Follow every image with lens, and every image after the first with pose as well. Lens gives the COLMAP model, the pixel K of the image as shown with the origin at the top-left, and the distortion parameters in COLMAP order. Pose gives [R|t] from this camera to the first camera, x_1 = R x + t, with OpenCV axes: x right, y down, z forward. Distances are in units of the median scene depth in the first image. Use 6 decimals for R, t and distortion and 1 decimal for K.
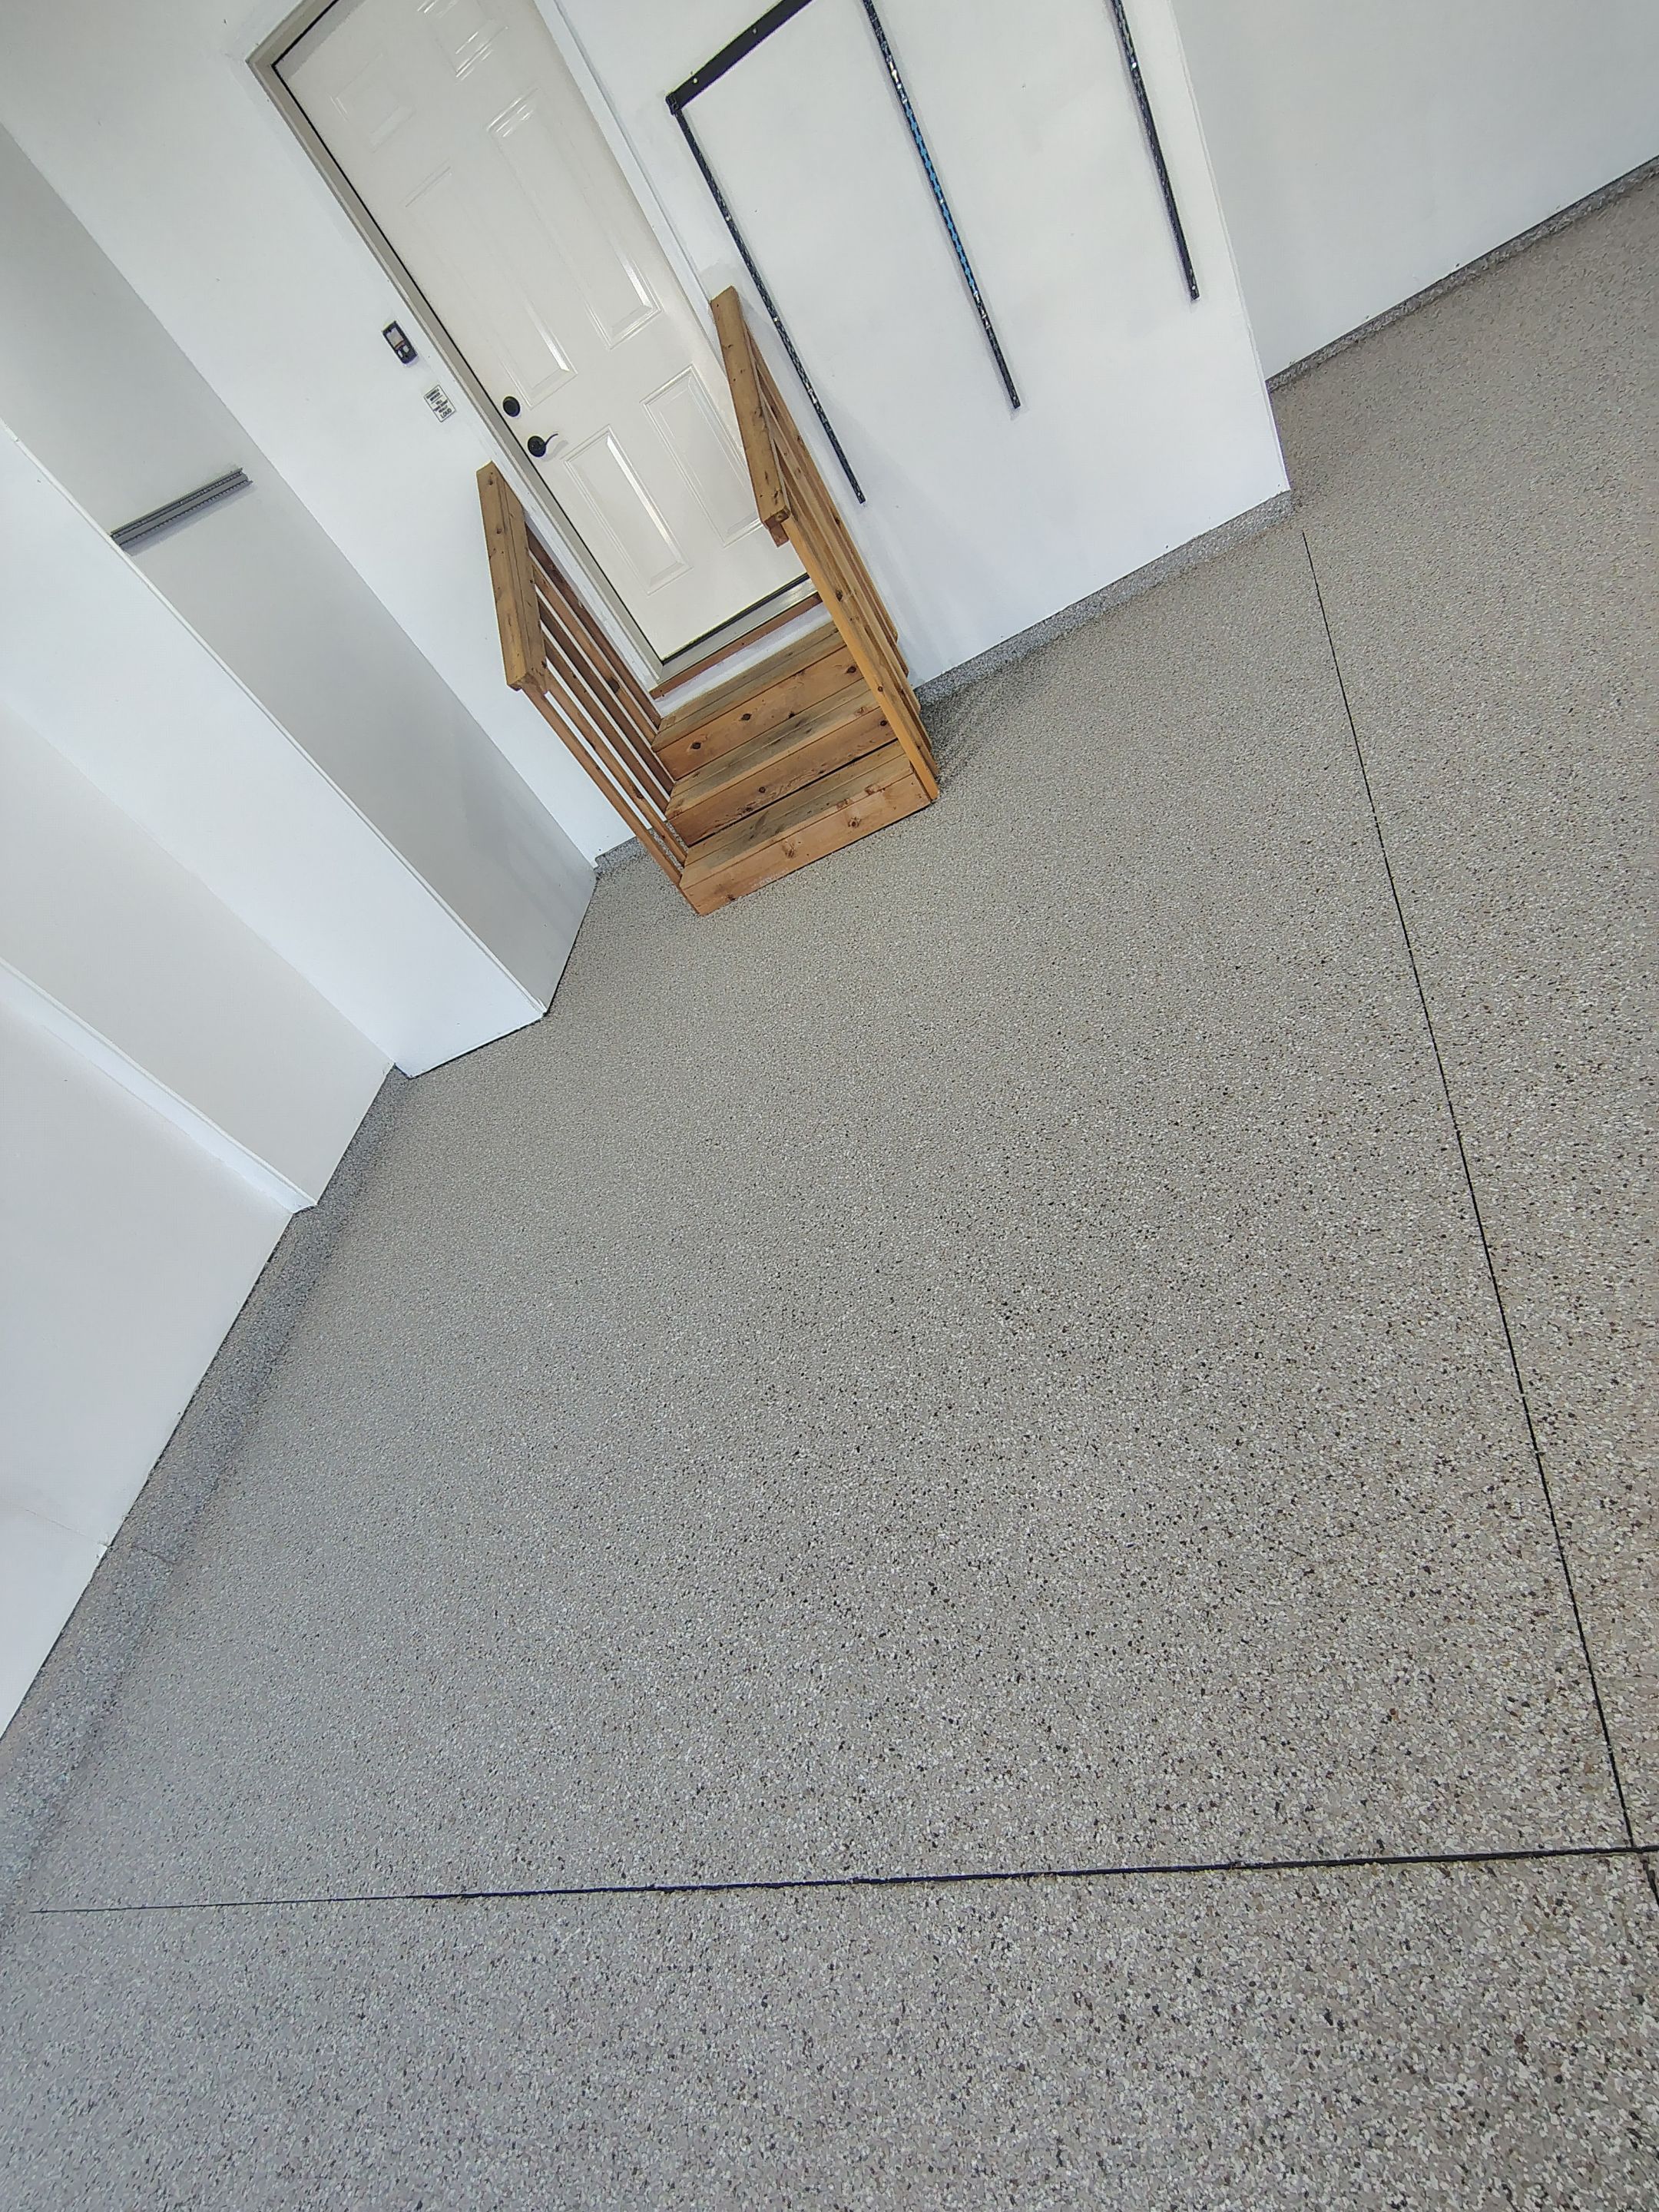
lens RADIAL K [[1036.3, 0, 821.8], [0, 1036.3, 1091.4], [0, 0, 1]] dist [-0.013875, 0.008607]
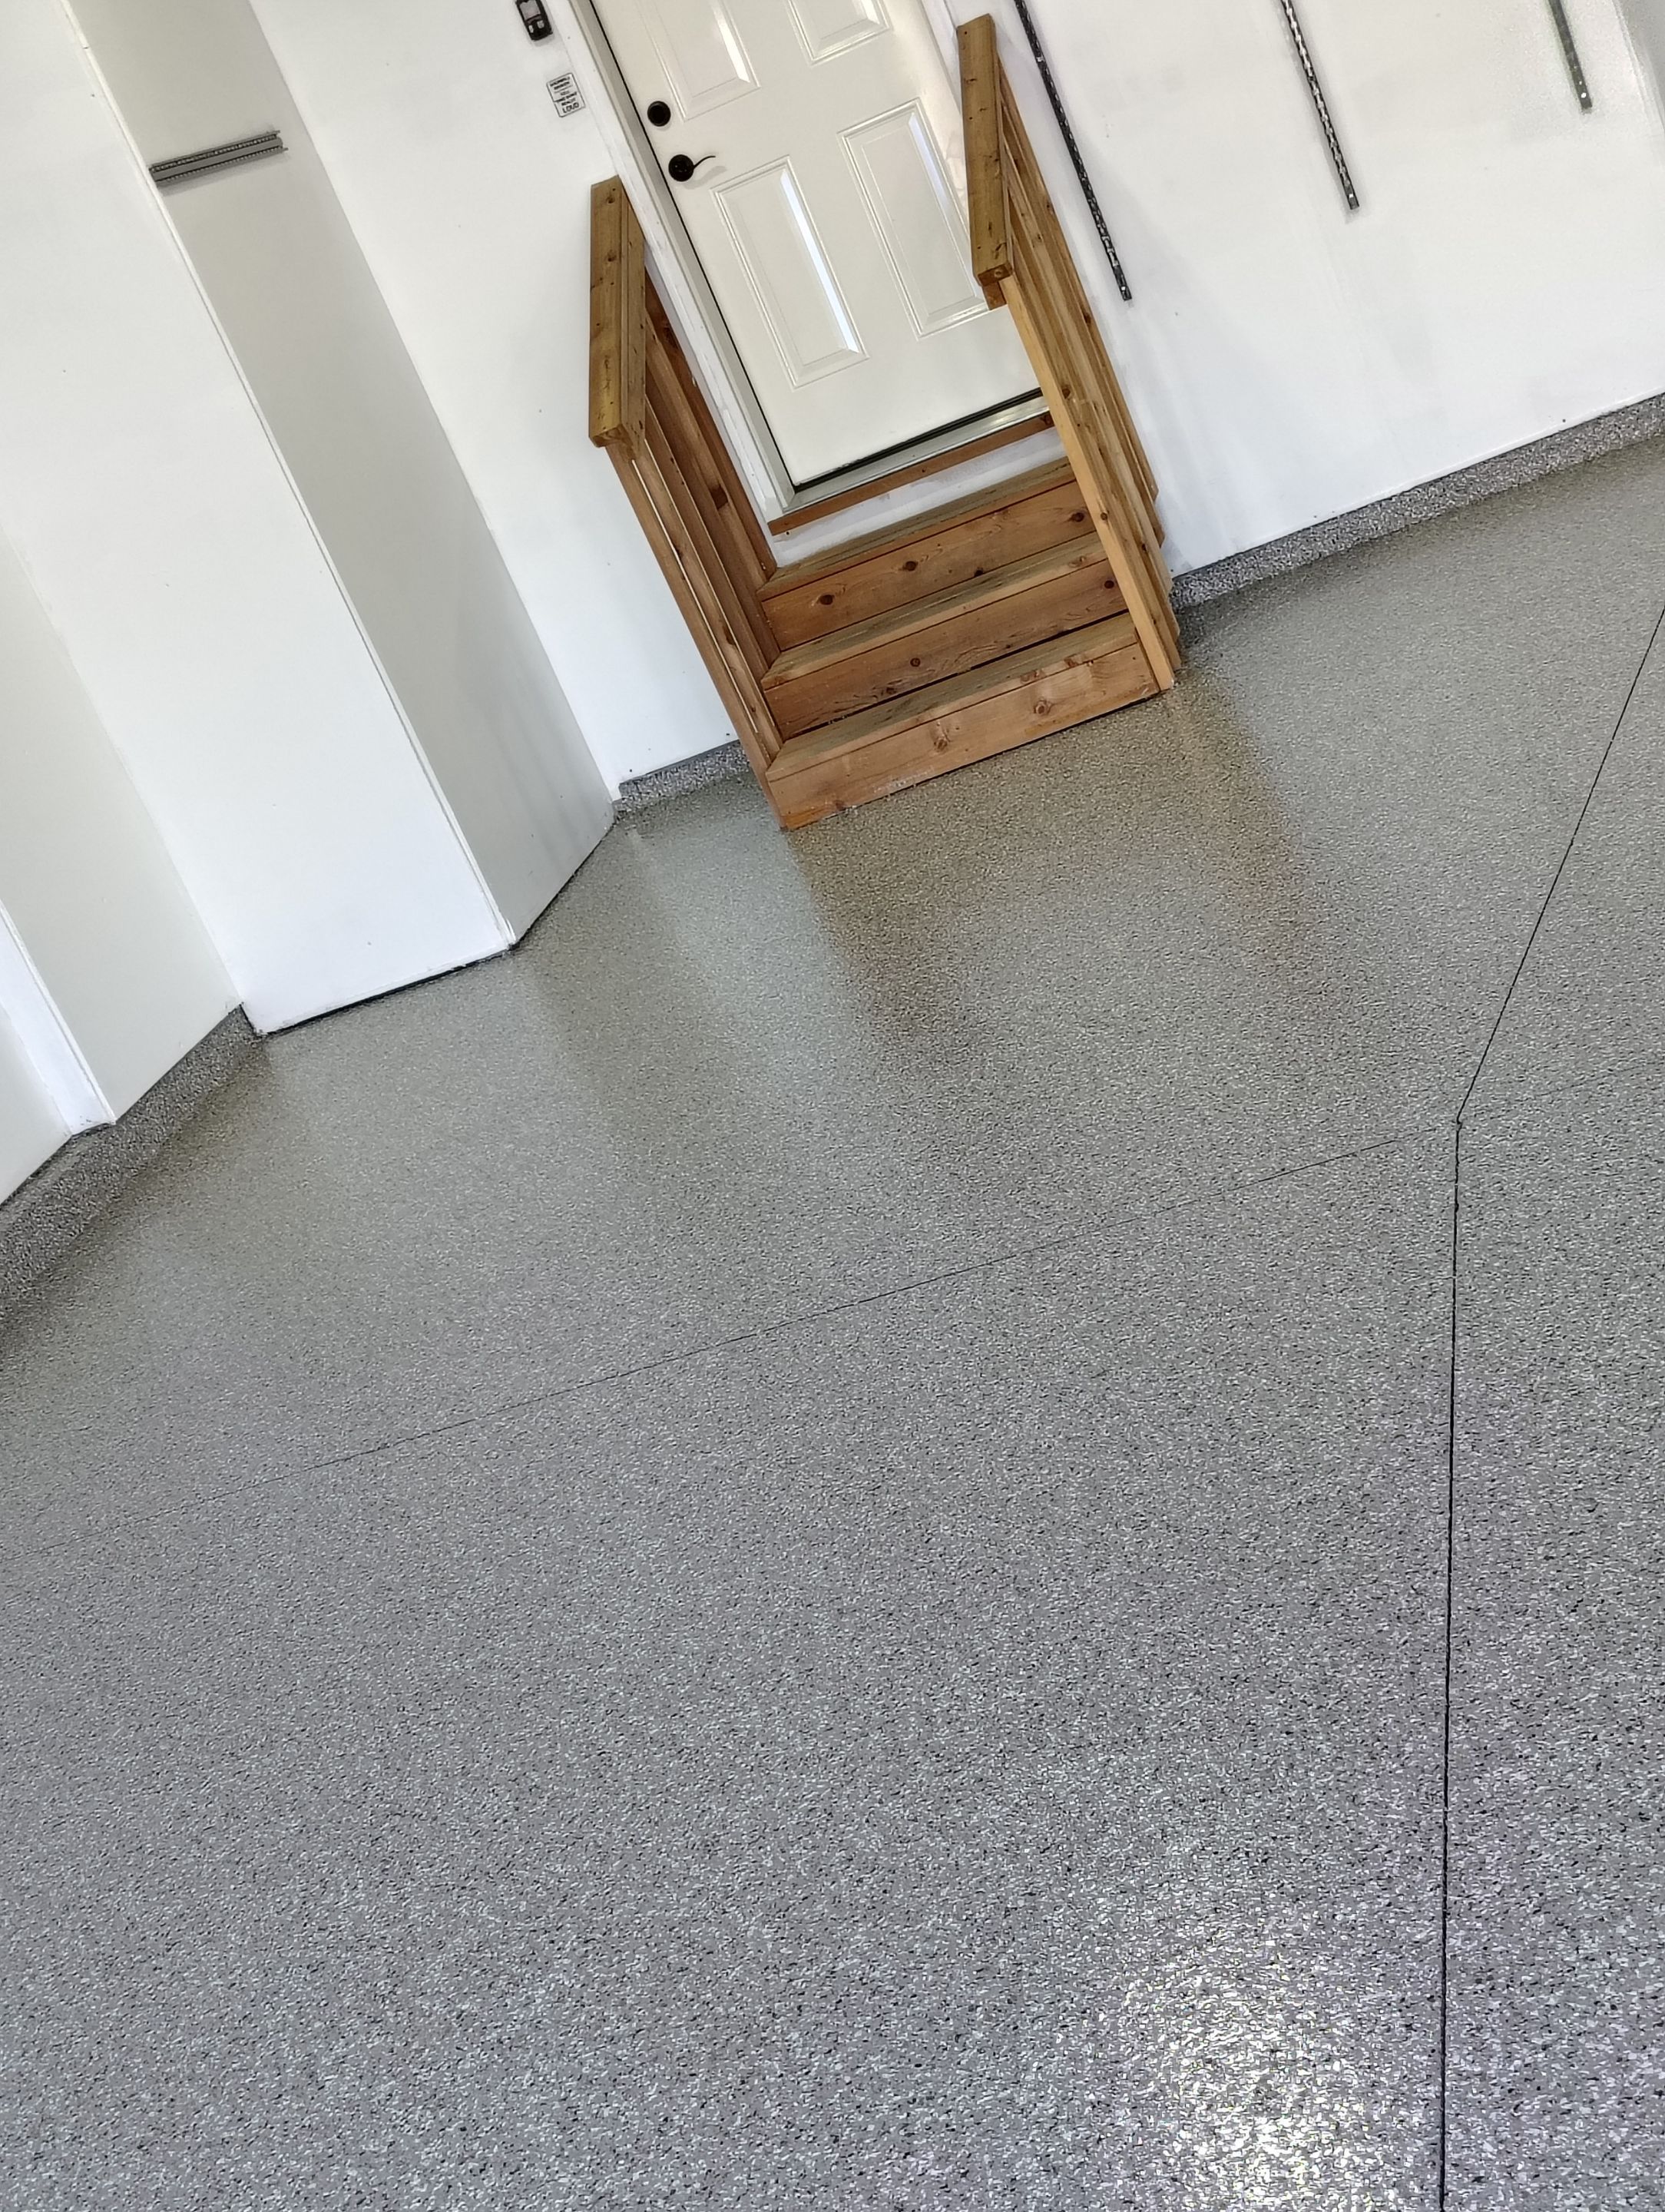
lens RADIAL K [[3038.6, 0, 885.2], [0, 3038.6, 1157.5], [0, 0, 1]] dist [-0.016544, 0.189902]
pose [[0.985135, 0.158535, -0.066147, 0.109752], [-0.171124, 0.939342, -0.297243, 0.631153], [0.015011, 0.304144, 0.952508, -0.804840]]
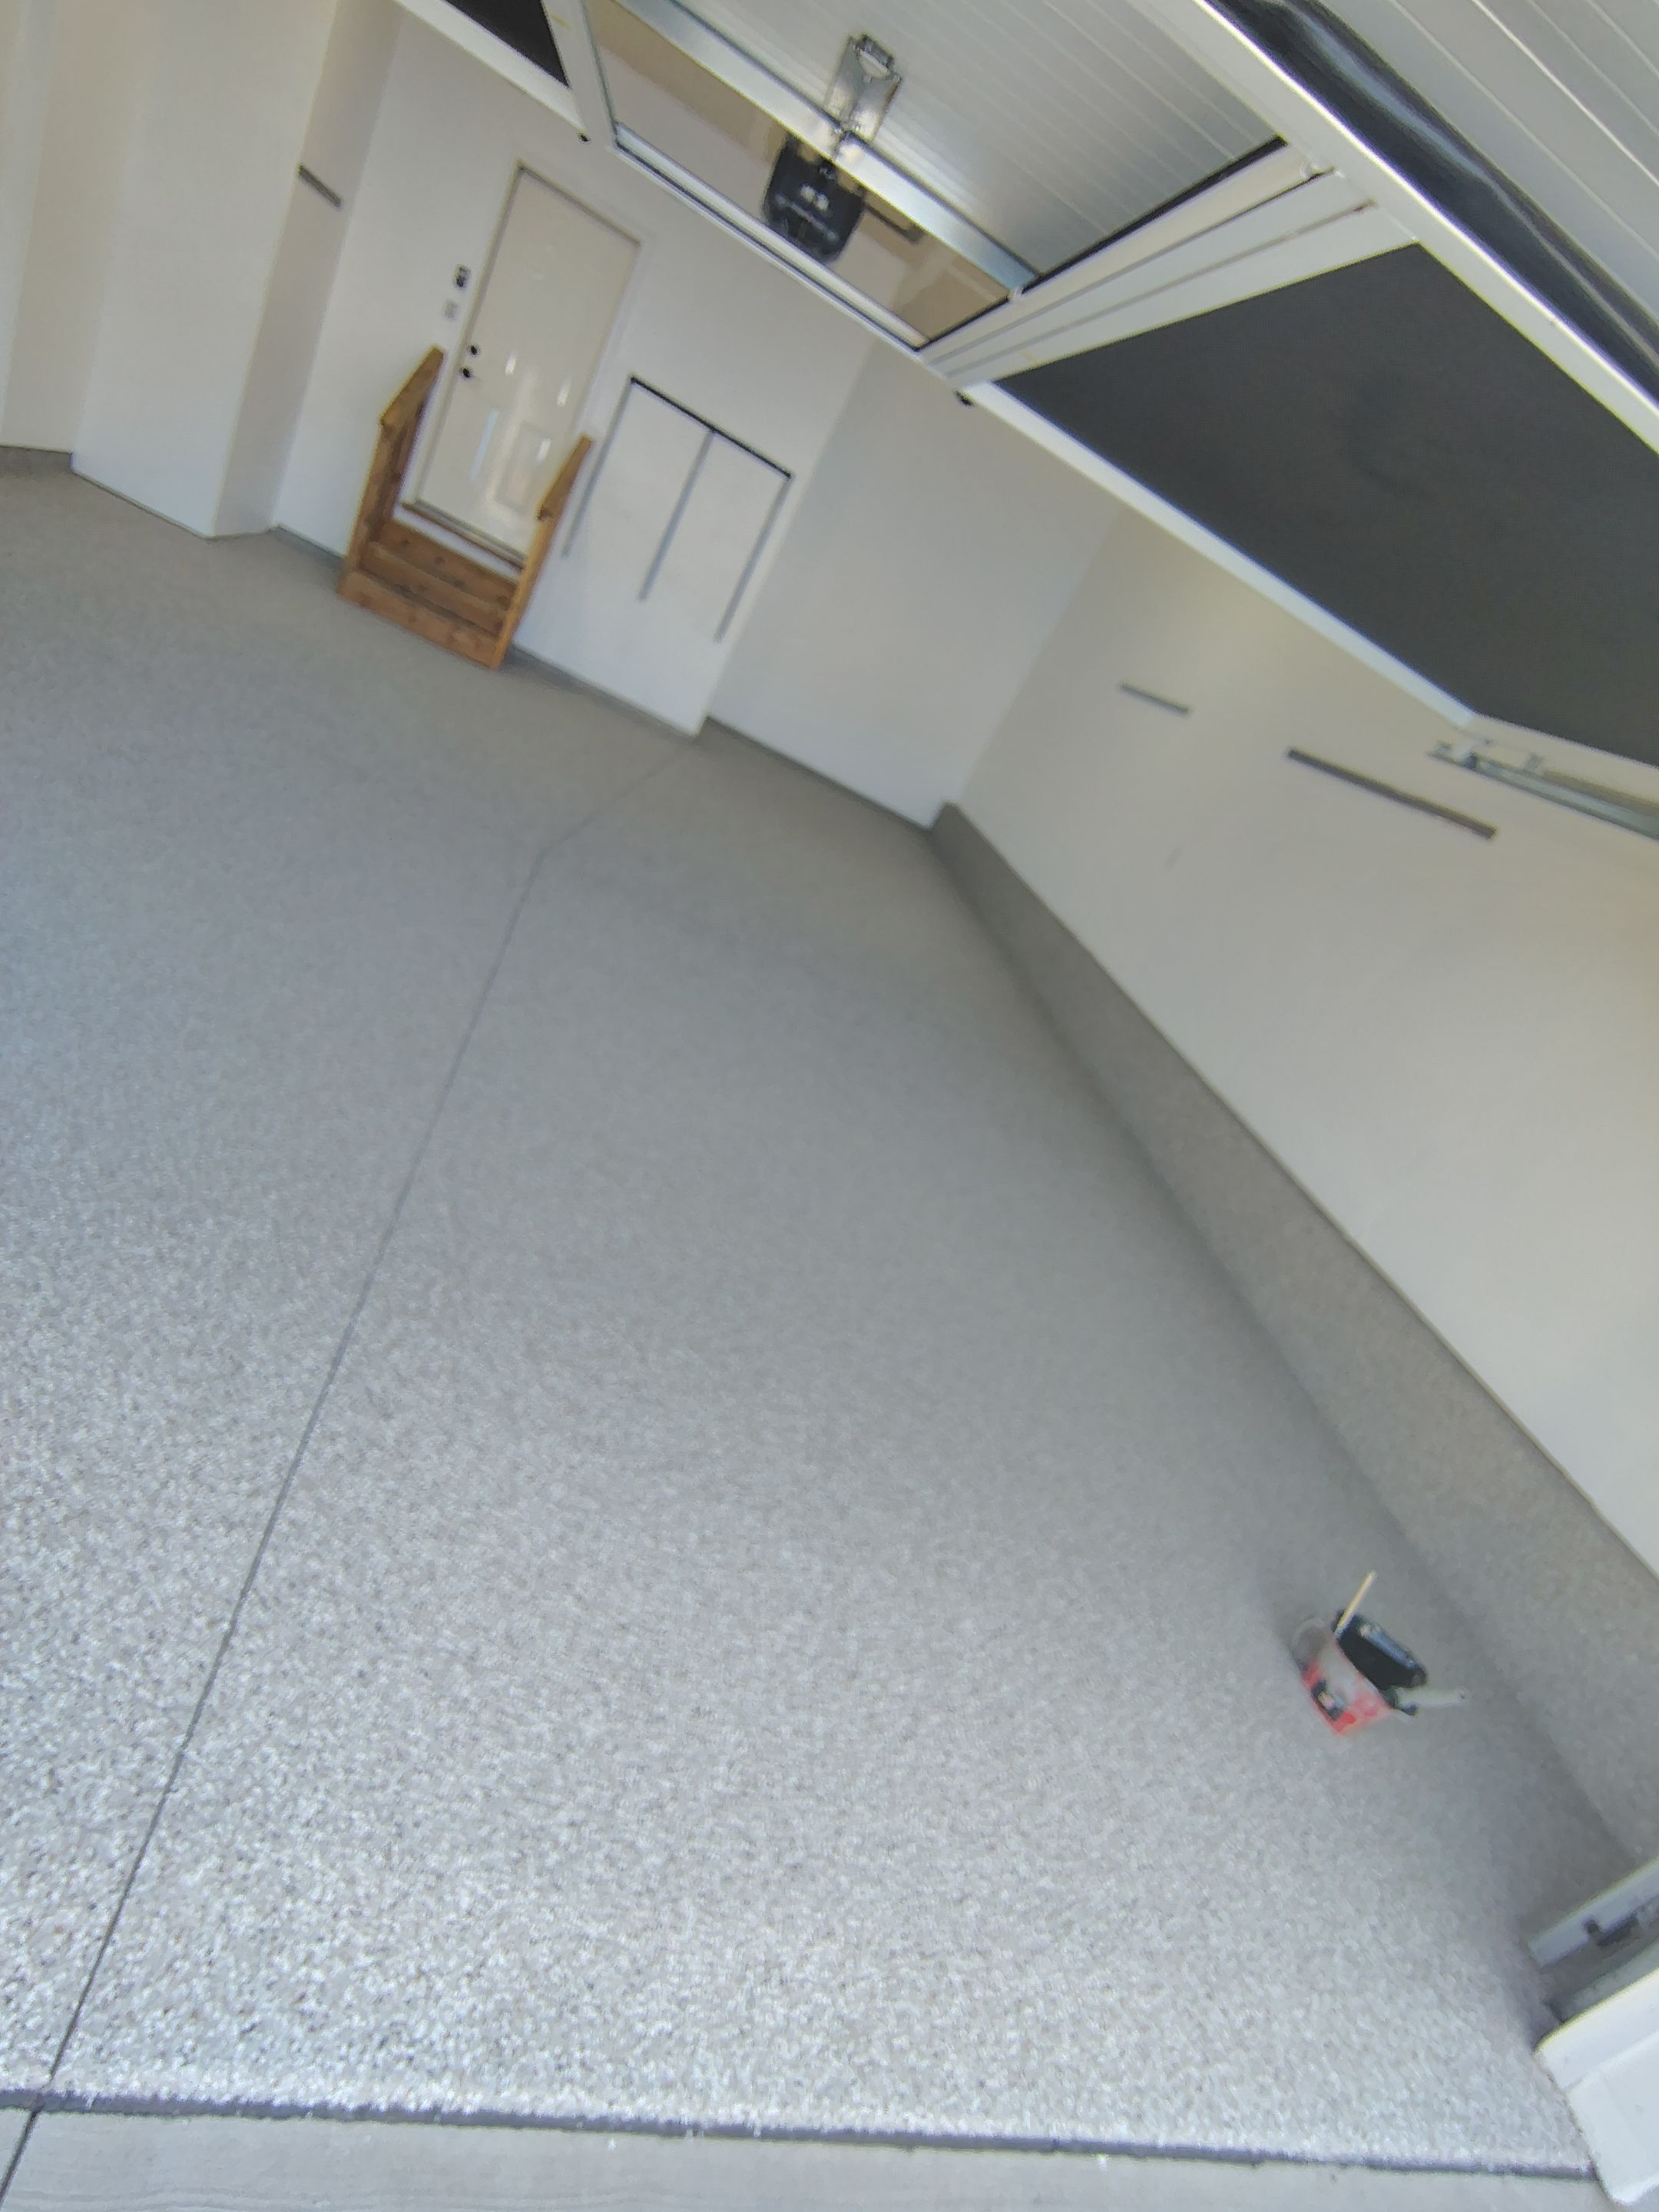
lens RADIAL K [[1051.1, 0, 821.7], [0, 1051.1, 1095.8], [0, 0, 1]] dist [-0.015971, 0.010971]
pose [[0.522553, 0.680040, 0.514280, -0.031620], [-0.520494, 0.732184, -0.439310, 0.832760], [-0.675296, -0.038117, 0.736561, -0.871468]]
